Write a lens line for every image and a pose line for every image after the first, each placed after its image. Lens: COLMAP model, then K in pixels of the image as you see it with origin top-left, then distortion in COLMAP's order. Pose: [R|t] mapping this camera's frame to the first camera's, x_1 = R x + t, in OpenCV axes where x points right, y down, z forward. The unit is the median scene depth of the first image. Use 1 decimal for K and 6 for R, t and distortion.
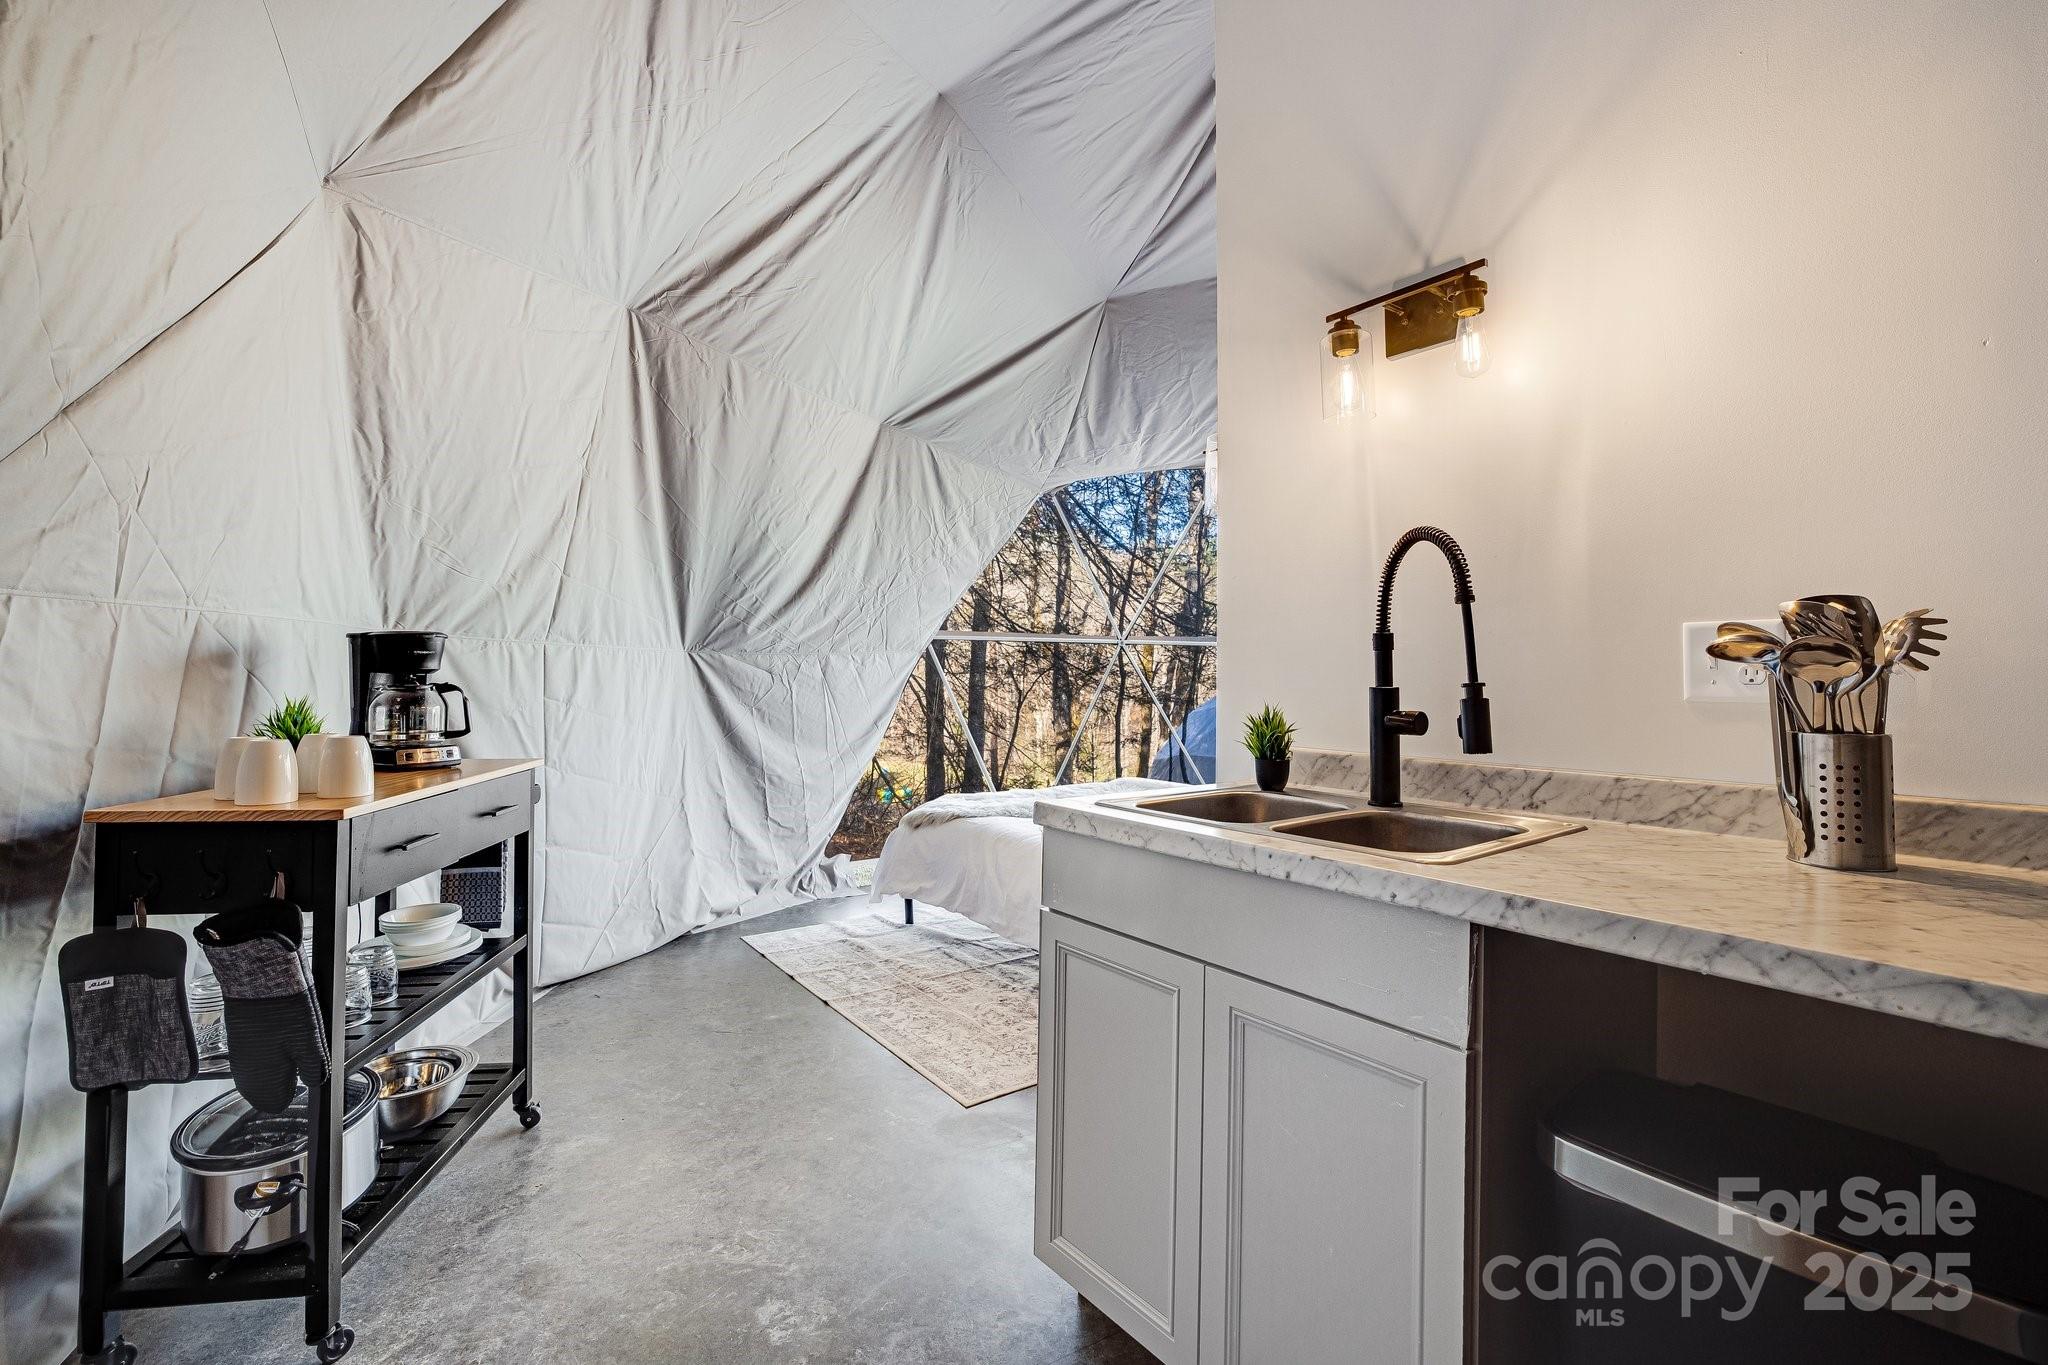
lens RADIAL K [[873.4, 0, 1024.0], [0, 873.4, 682.5], [0, 0, 1]] dist [-0.063284, -0.000128]
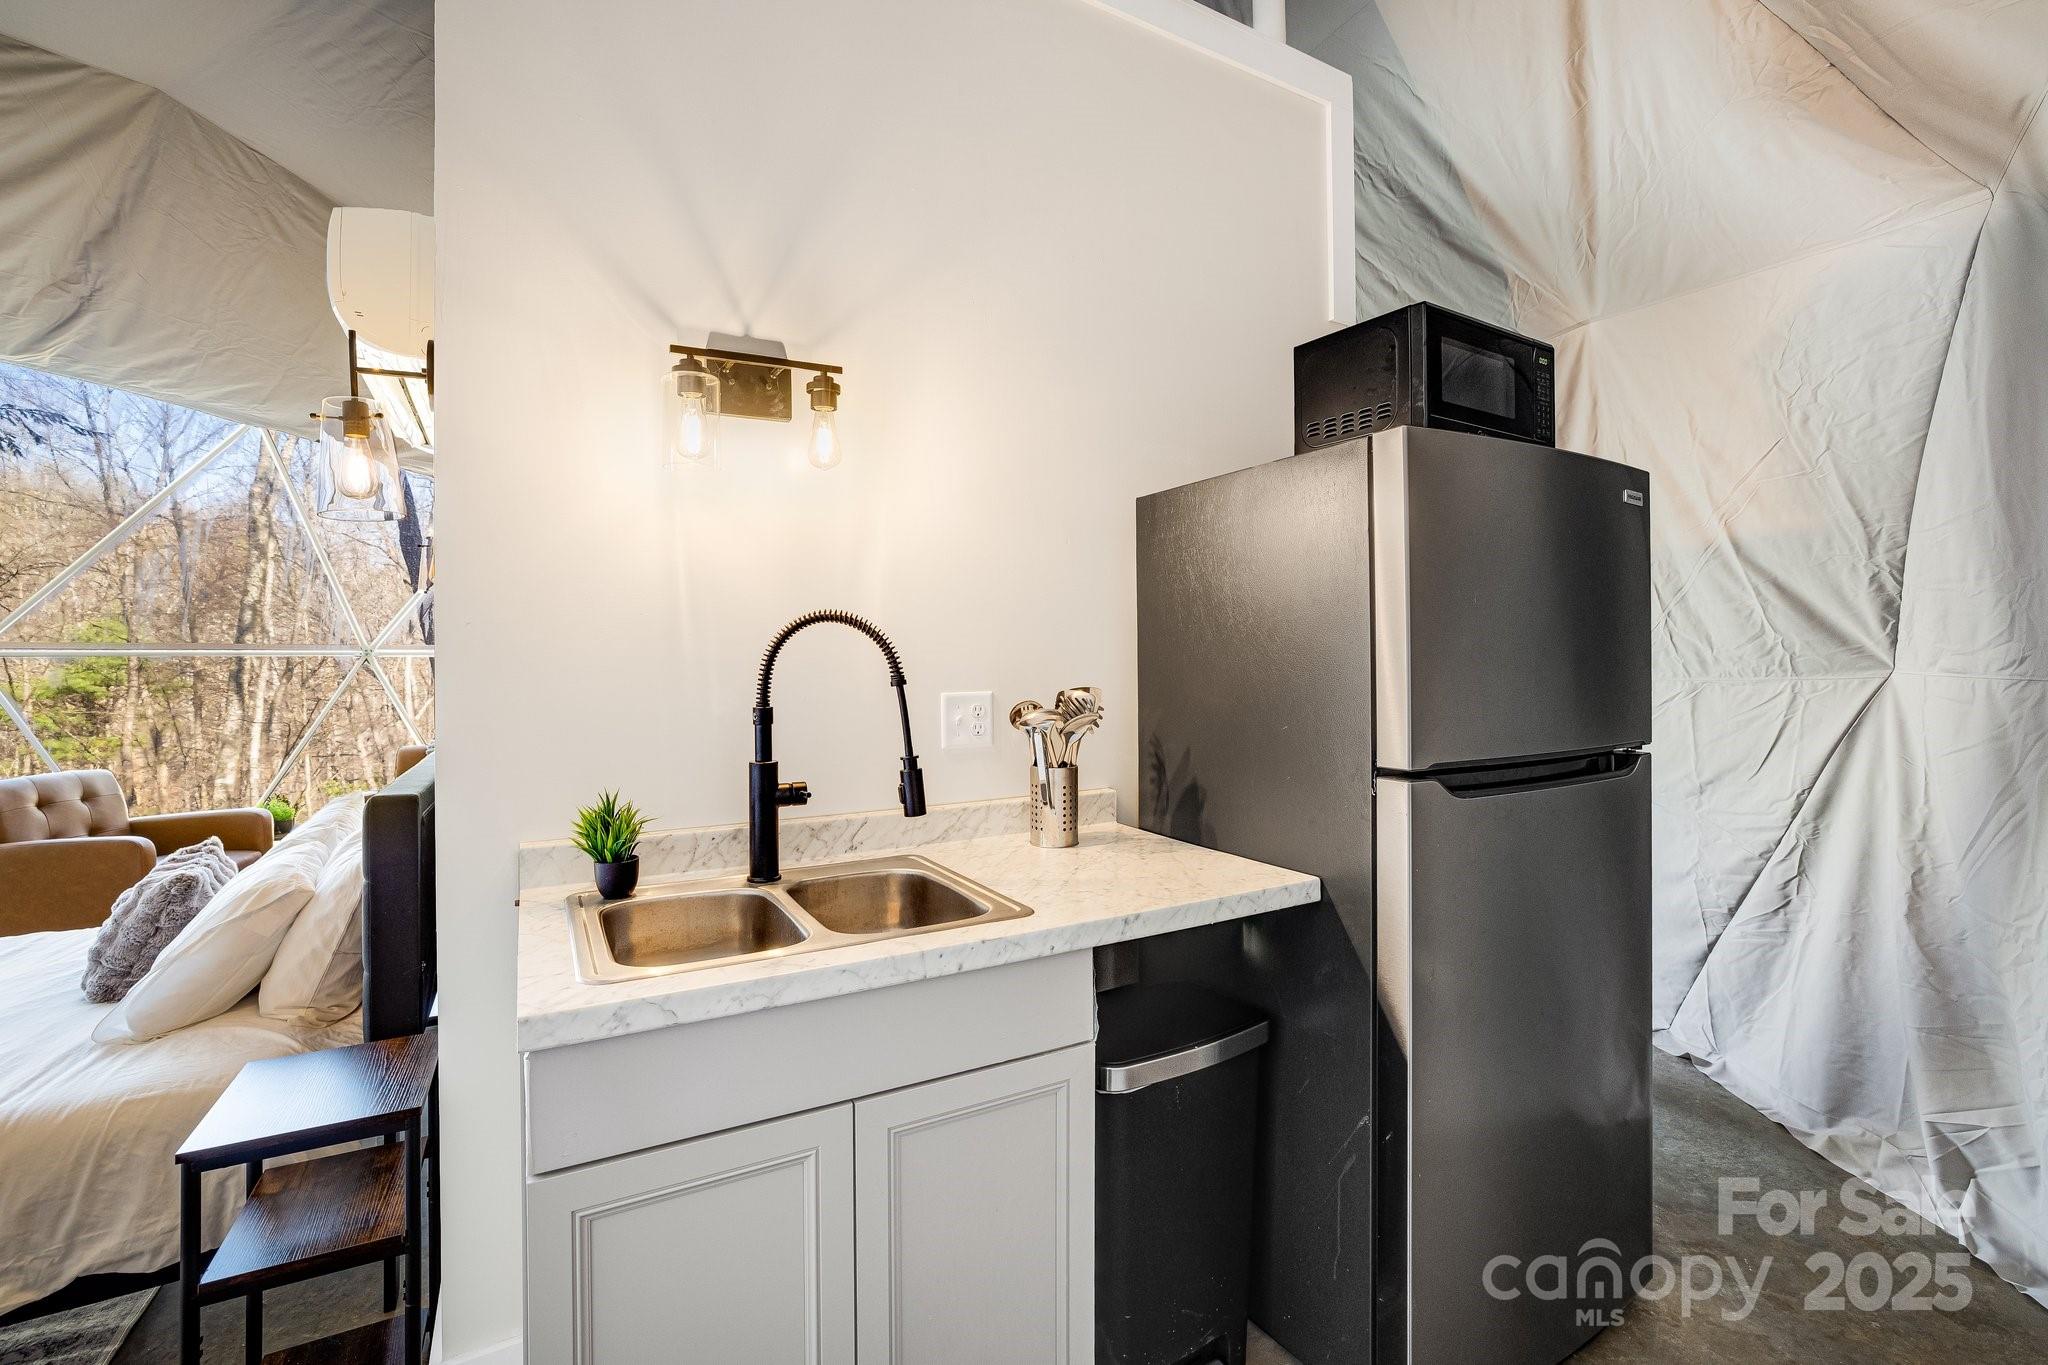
lens RADIAL K [[873.4, 0, 1024.0], [0, 873.4, 682.5], [0, 0, 1]] dist [-0.063284, -0.000128]
pose [[0.151580, -0.034715, 0.987835, -0.605638], [0.016571, 0.999332, 0.032576, -0.132271], [-0.988306, 0.011432, 0.152054, 0.648438]]
